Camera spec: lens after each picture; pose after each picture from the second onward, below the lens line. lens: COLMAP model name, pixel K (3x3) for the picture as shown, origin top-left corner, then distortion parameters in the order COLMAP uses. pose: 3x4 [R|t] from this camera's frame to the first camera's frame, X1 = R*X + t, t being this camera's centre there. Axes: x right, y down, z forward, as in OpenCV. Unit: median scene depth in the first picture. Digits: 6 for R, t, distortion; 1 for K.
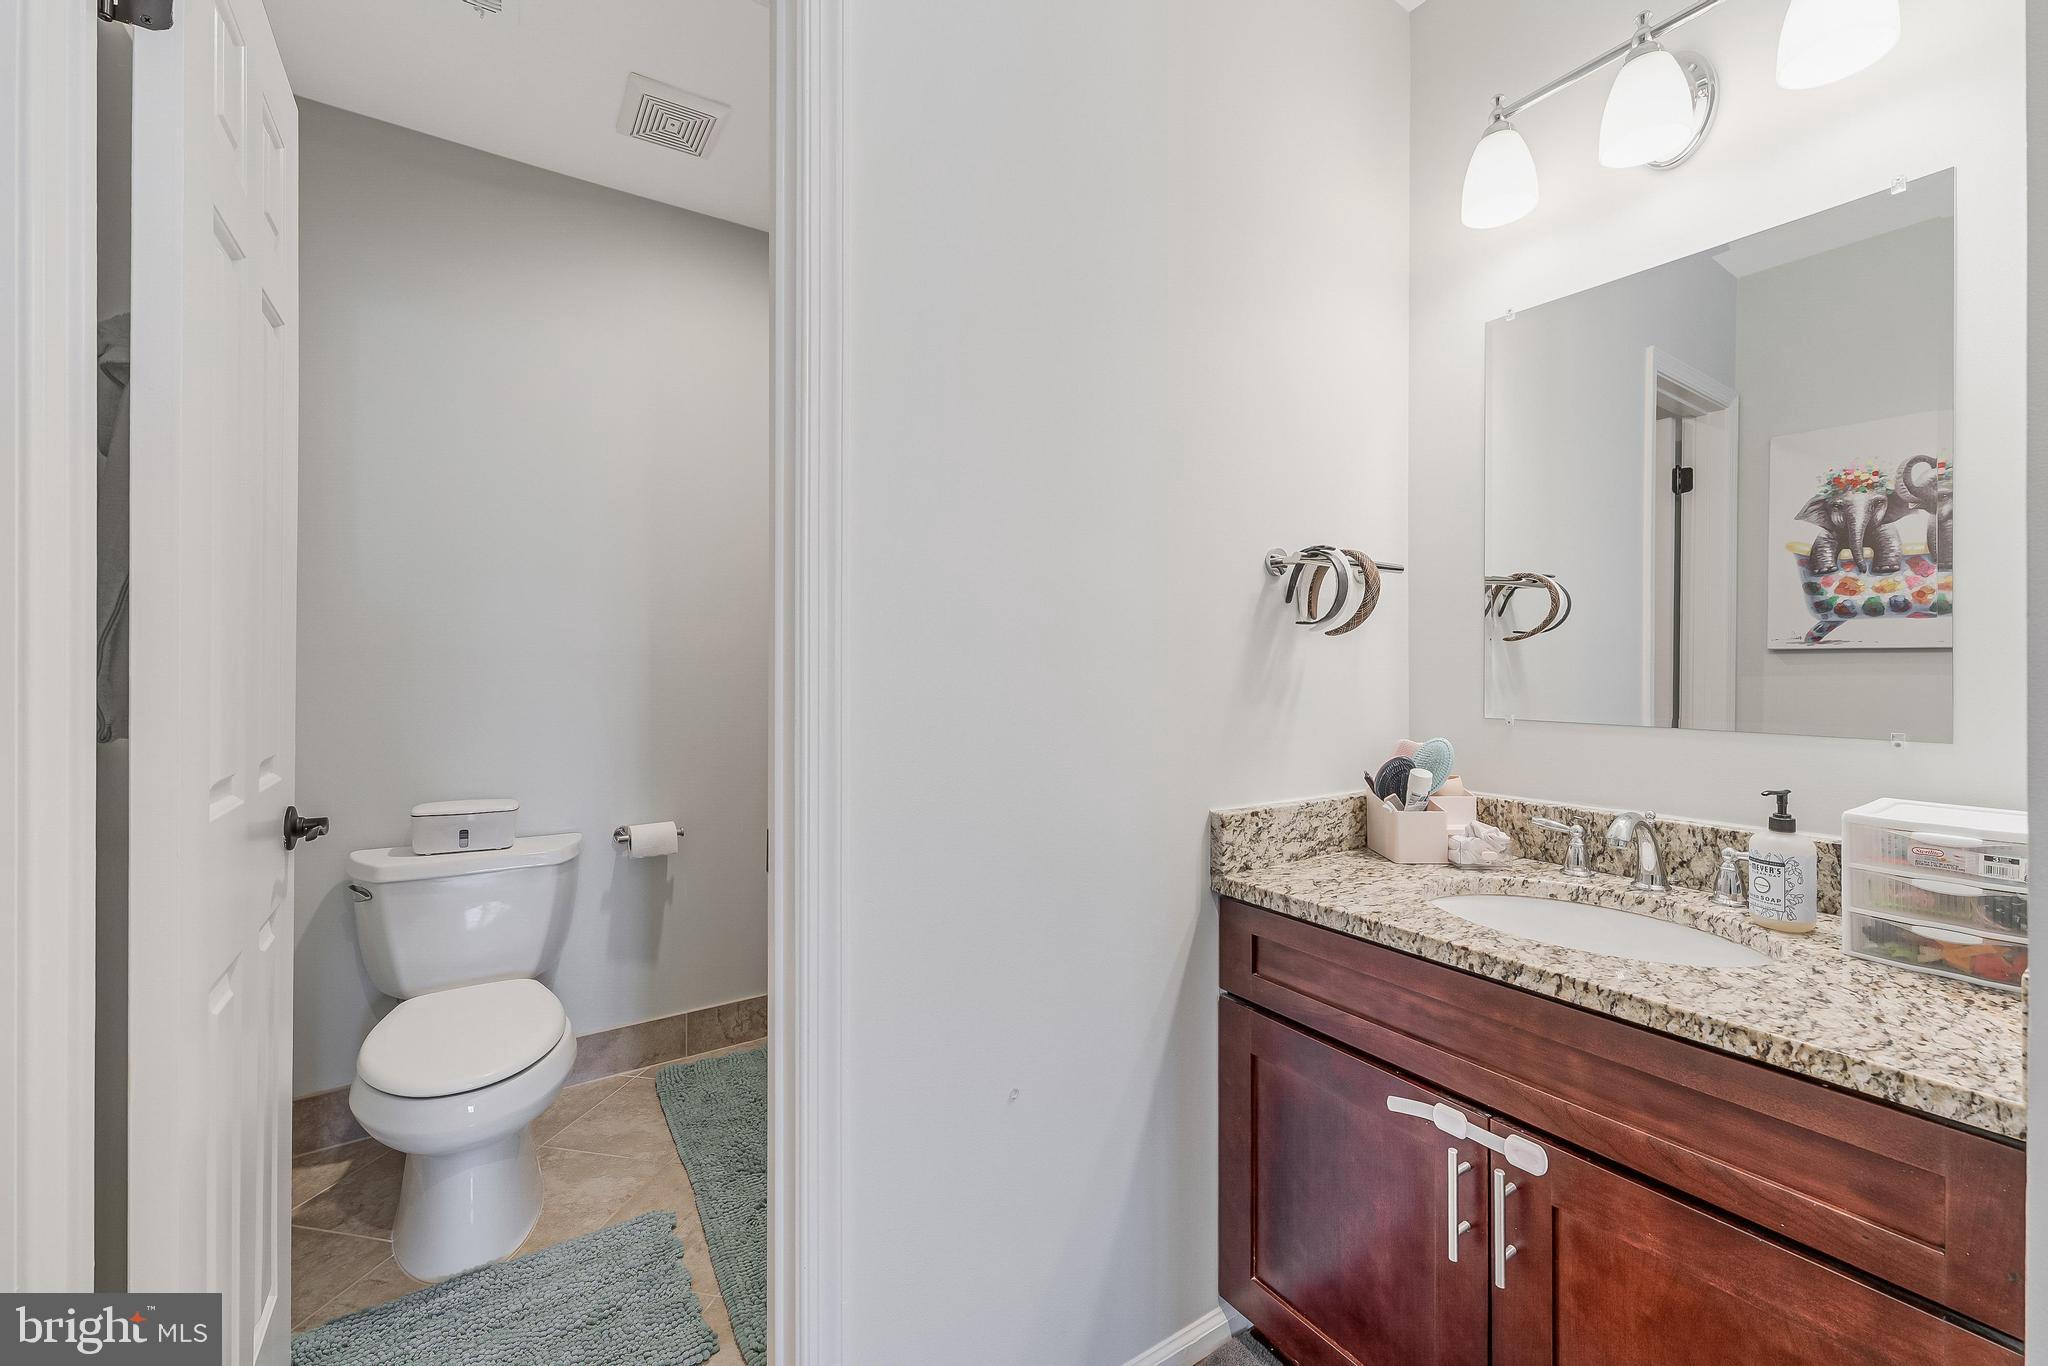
lens RADIAL K [[827.6, 0, 1029.8], [0, 827.6, 673.7], [0, 0, 1]] dist [0.001651, 0.000483]
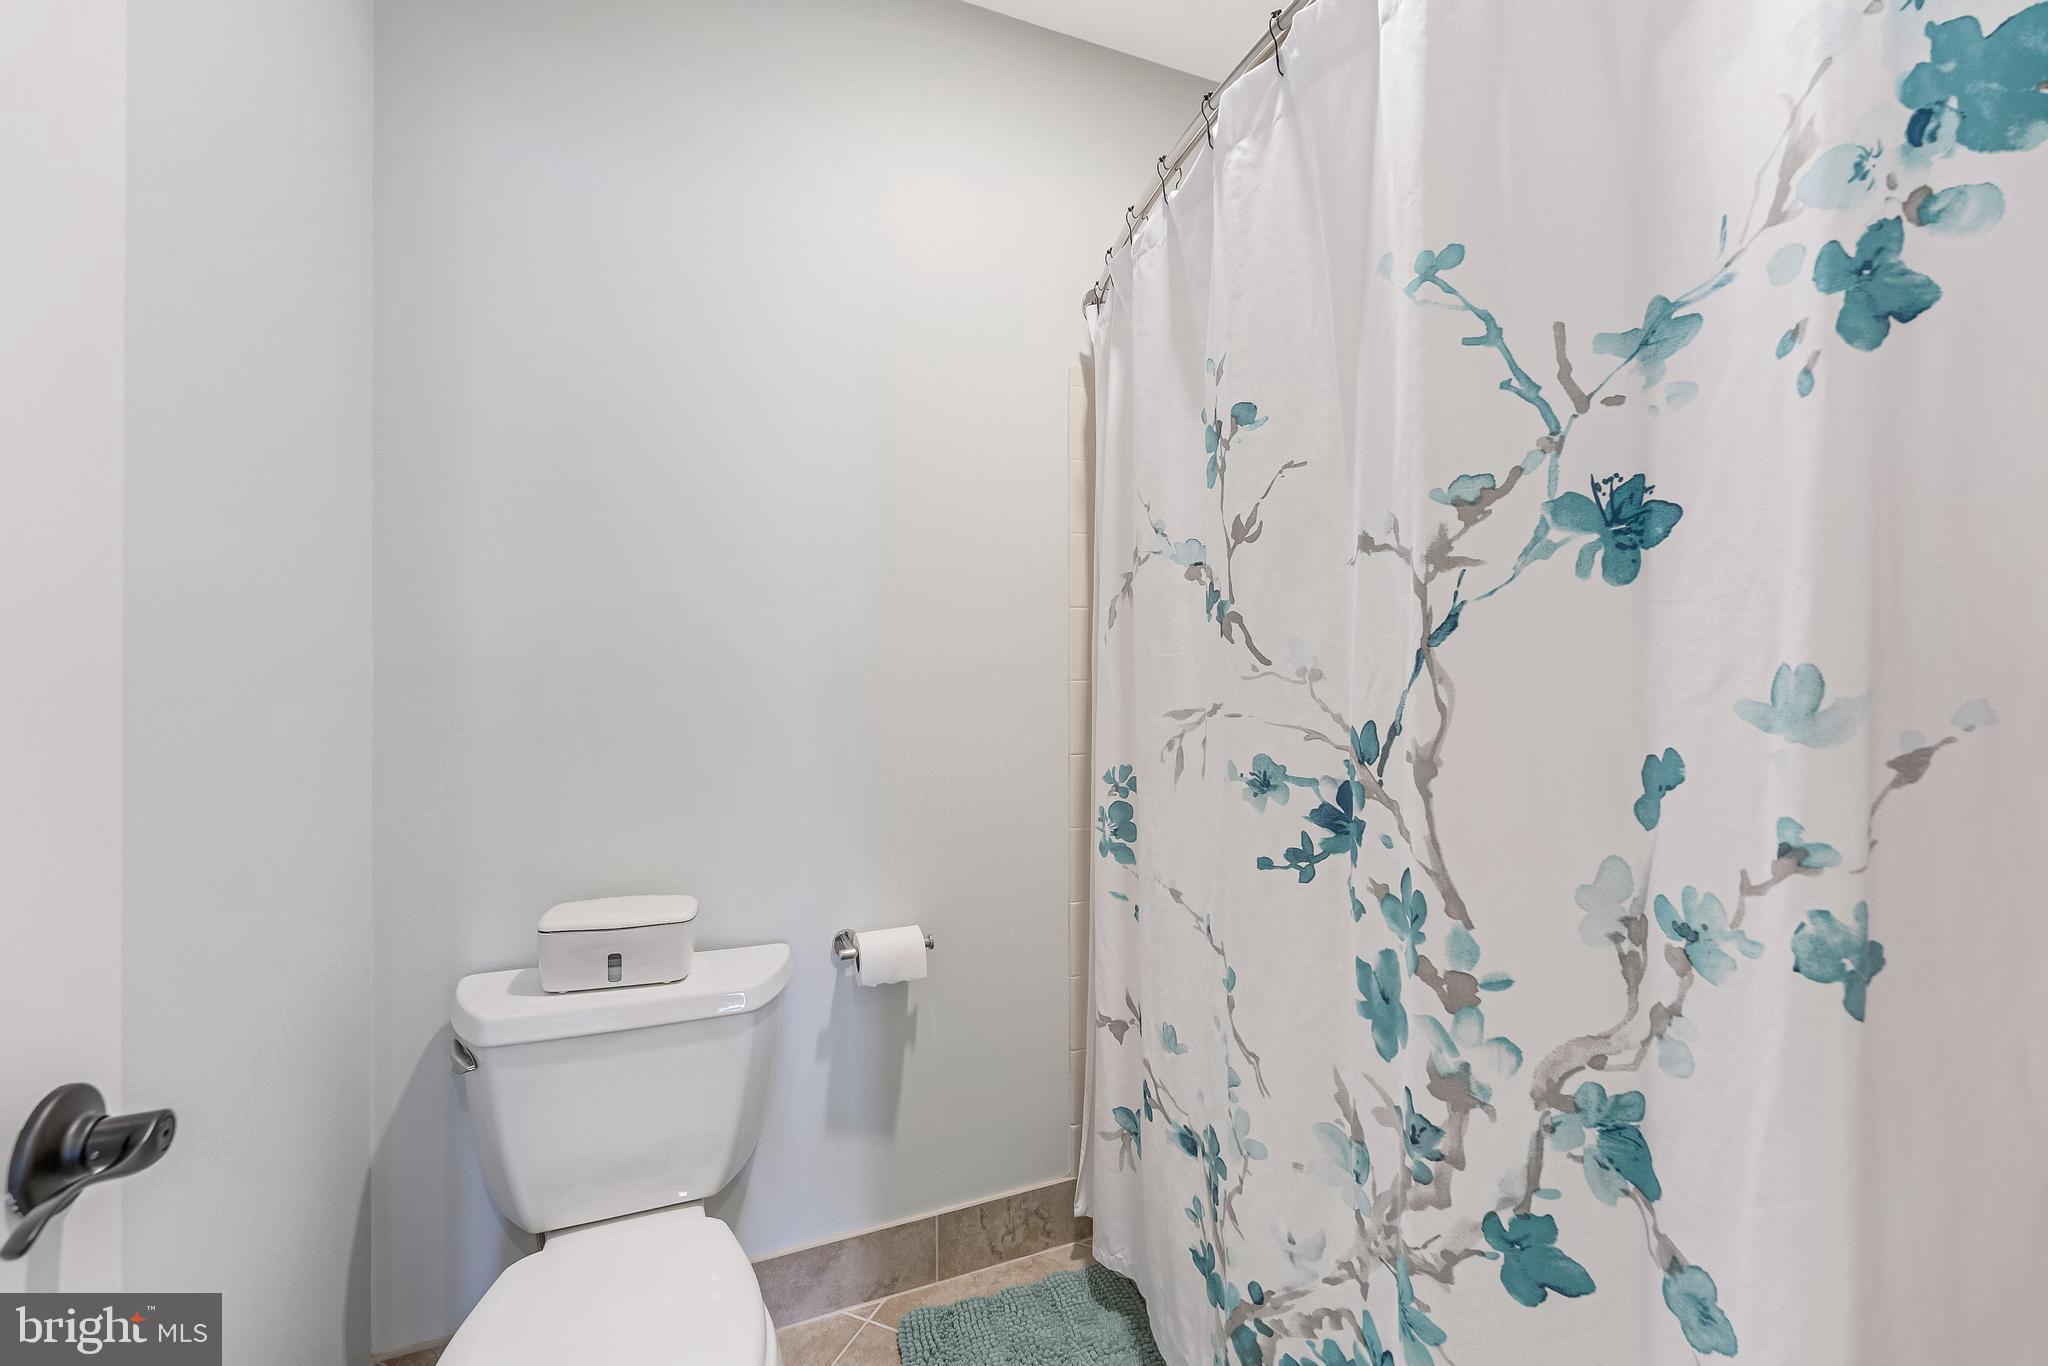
lens RADIAL K [[827.6, 0, 1022.8], [0, 827.6, 683.4], [0, 0, 1]] dist [0.001651, 0.000483]
pose [[0.973524, -0.004150, -0.228546, -0.206315], [0.004183, 0.999991, -0.000339, -0.010553], [0.228545, -0.000625, 0.973533, 0.396517]]
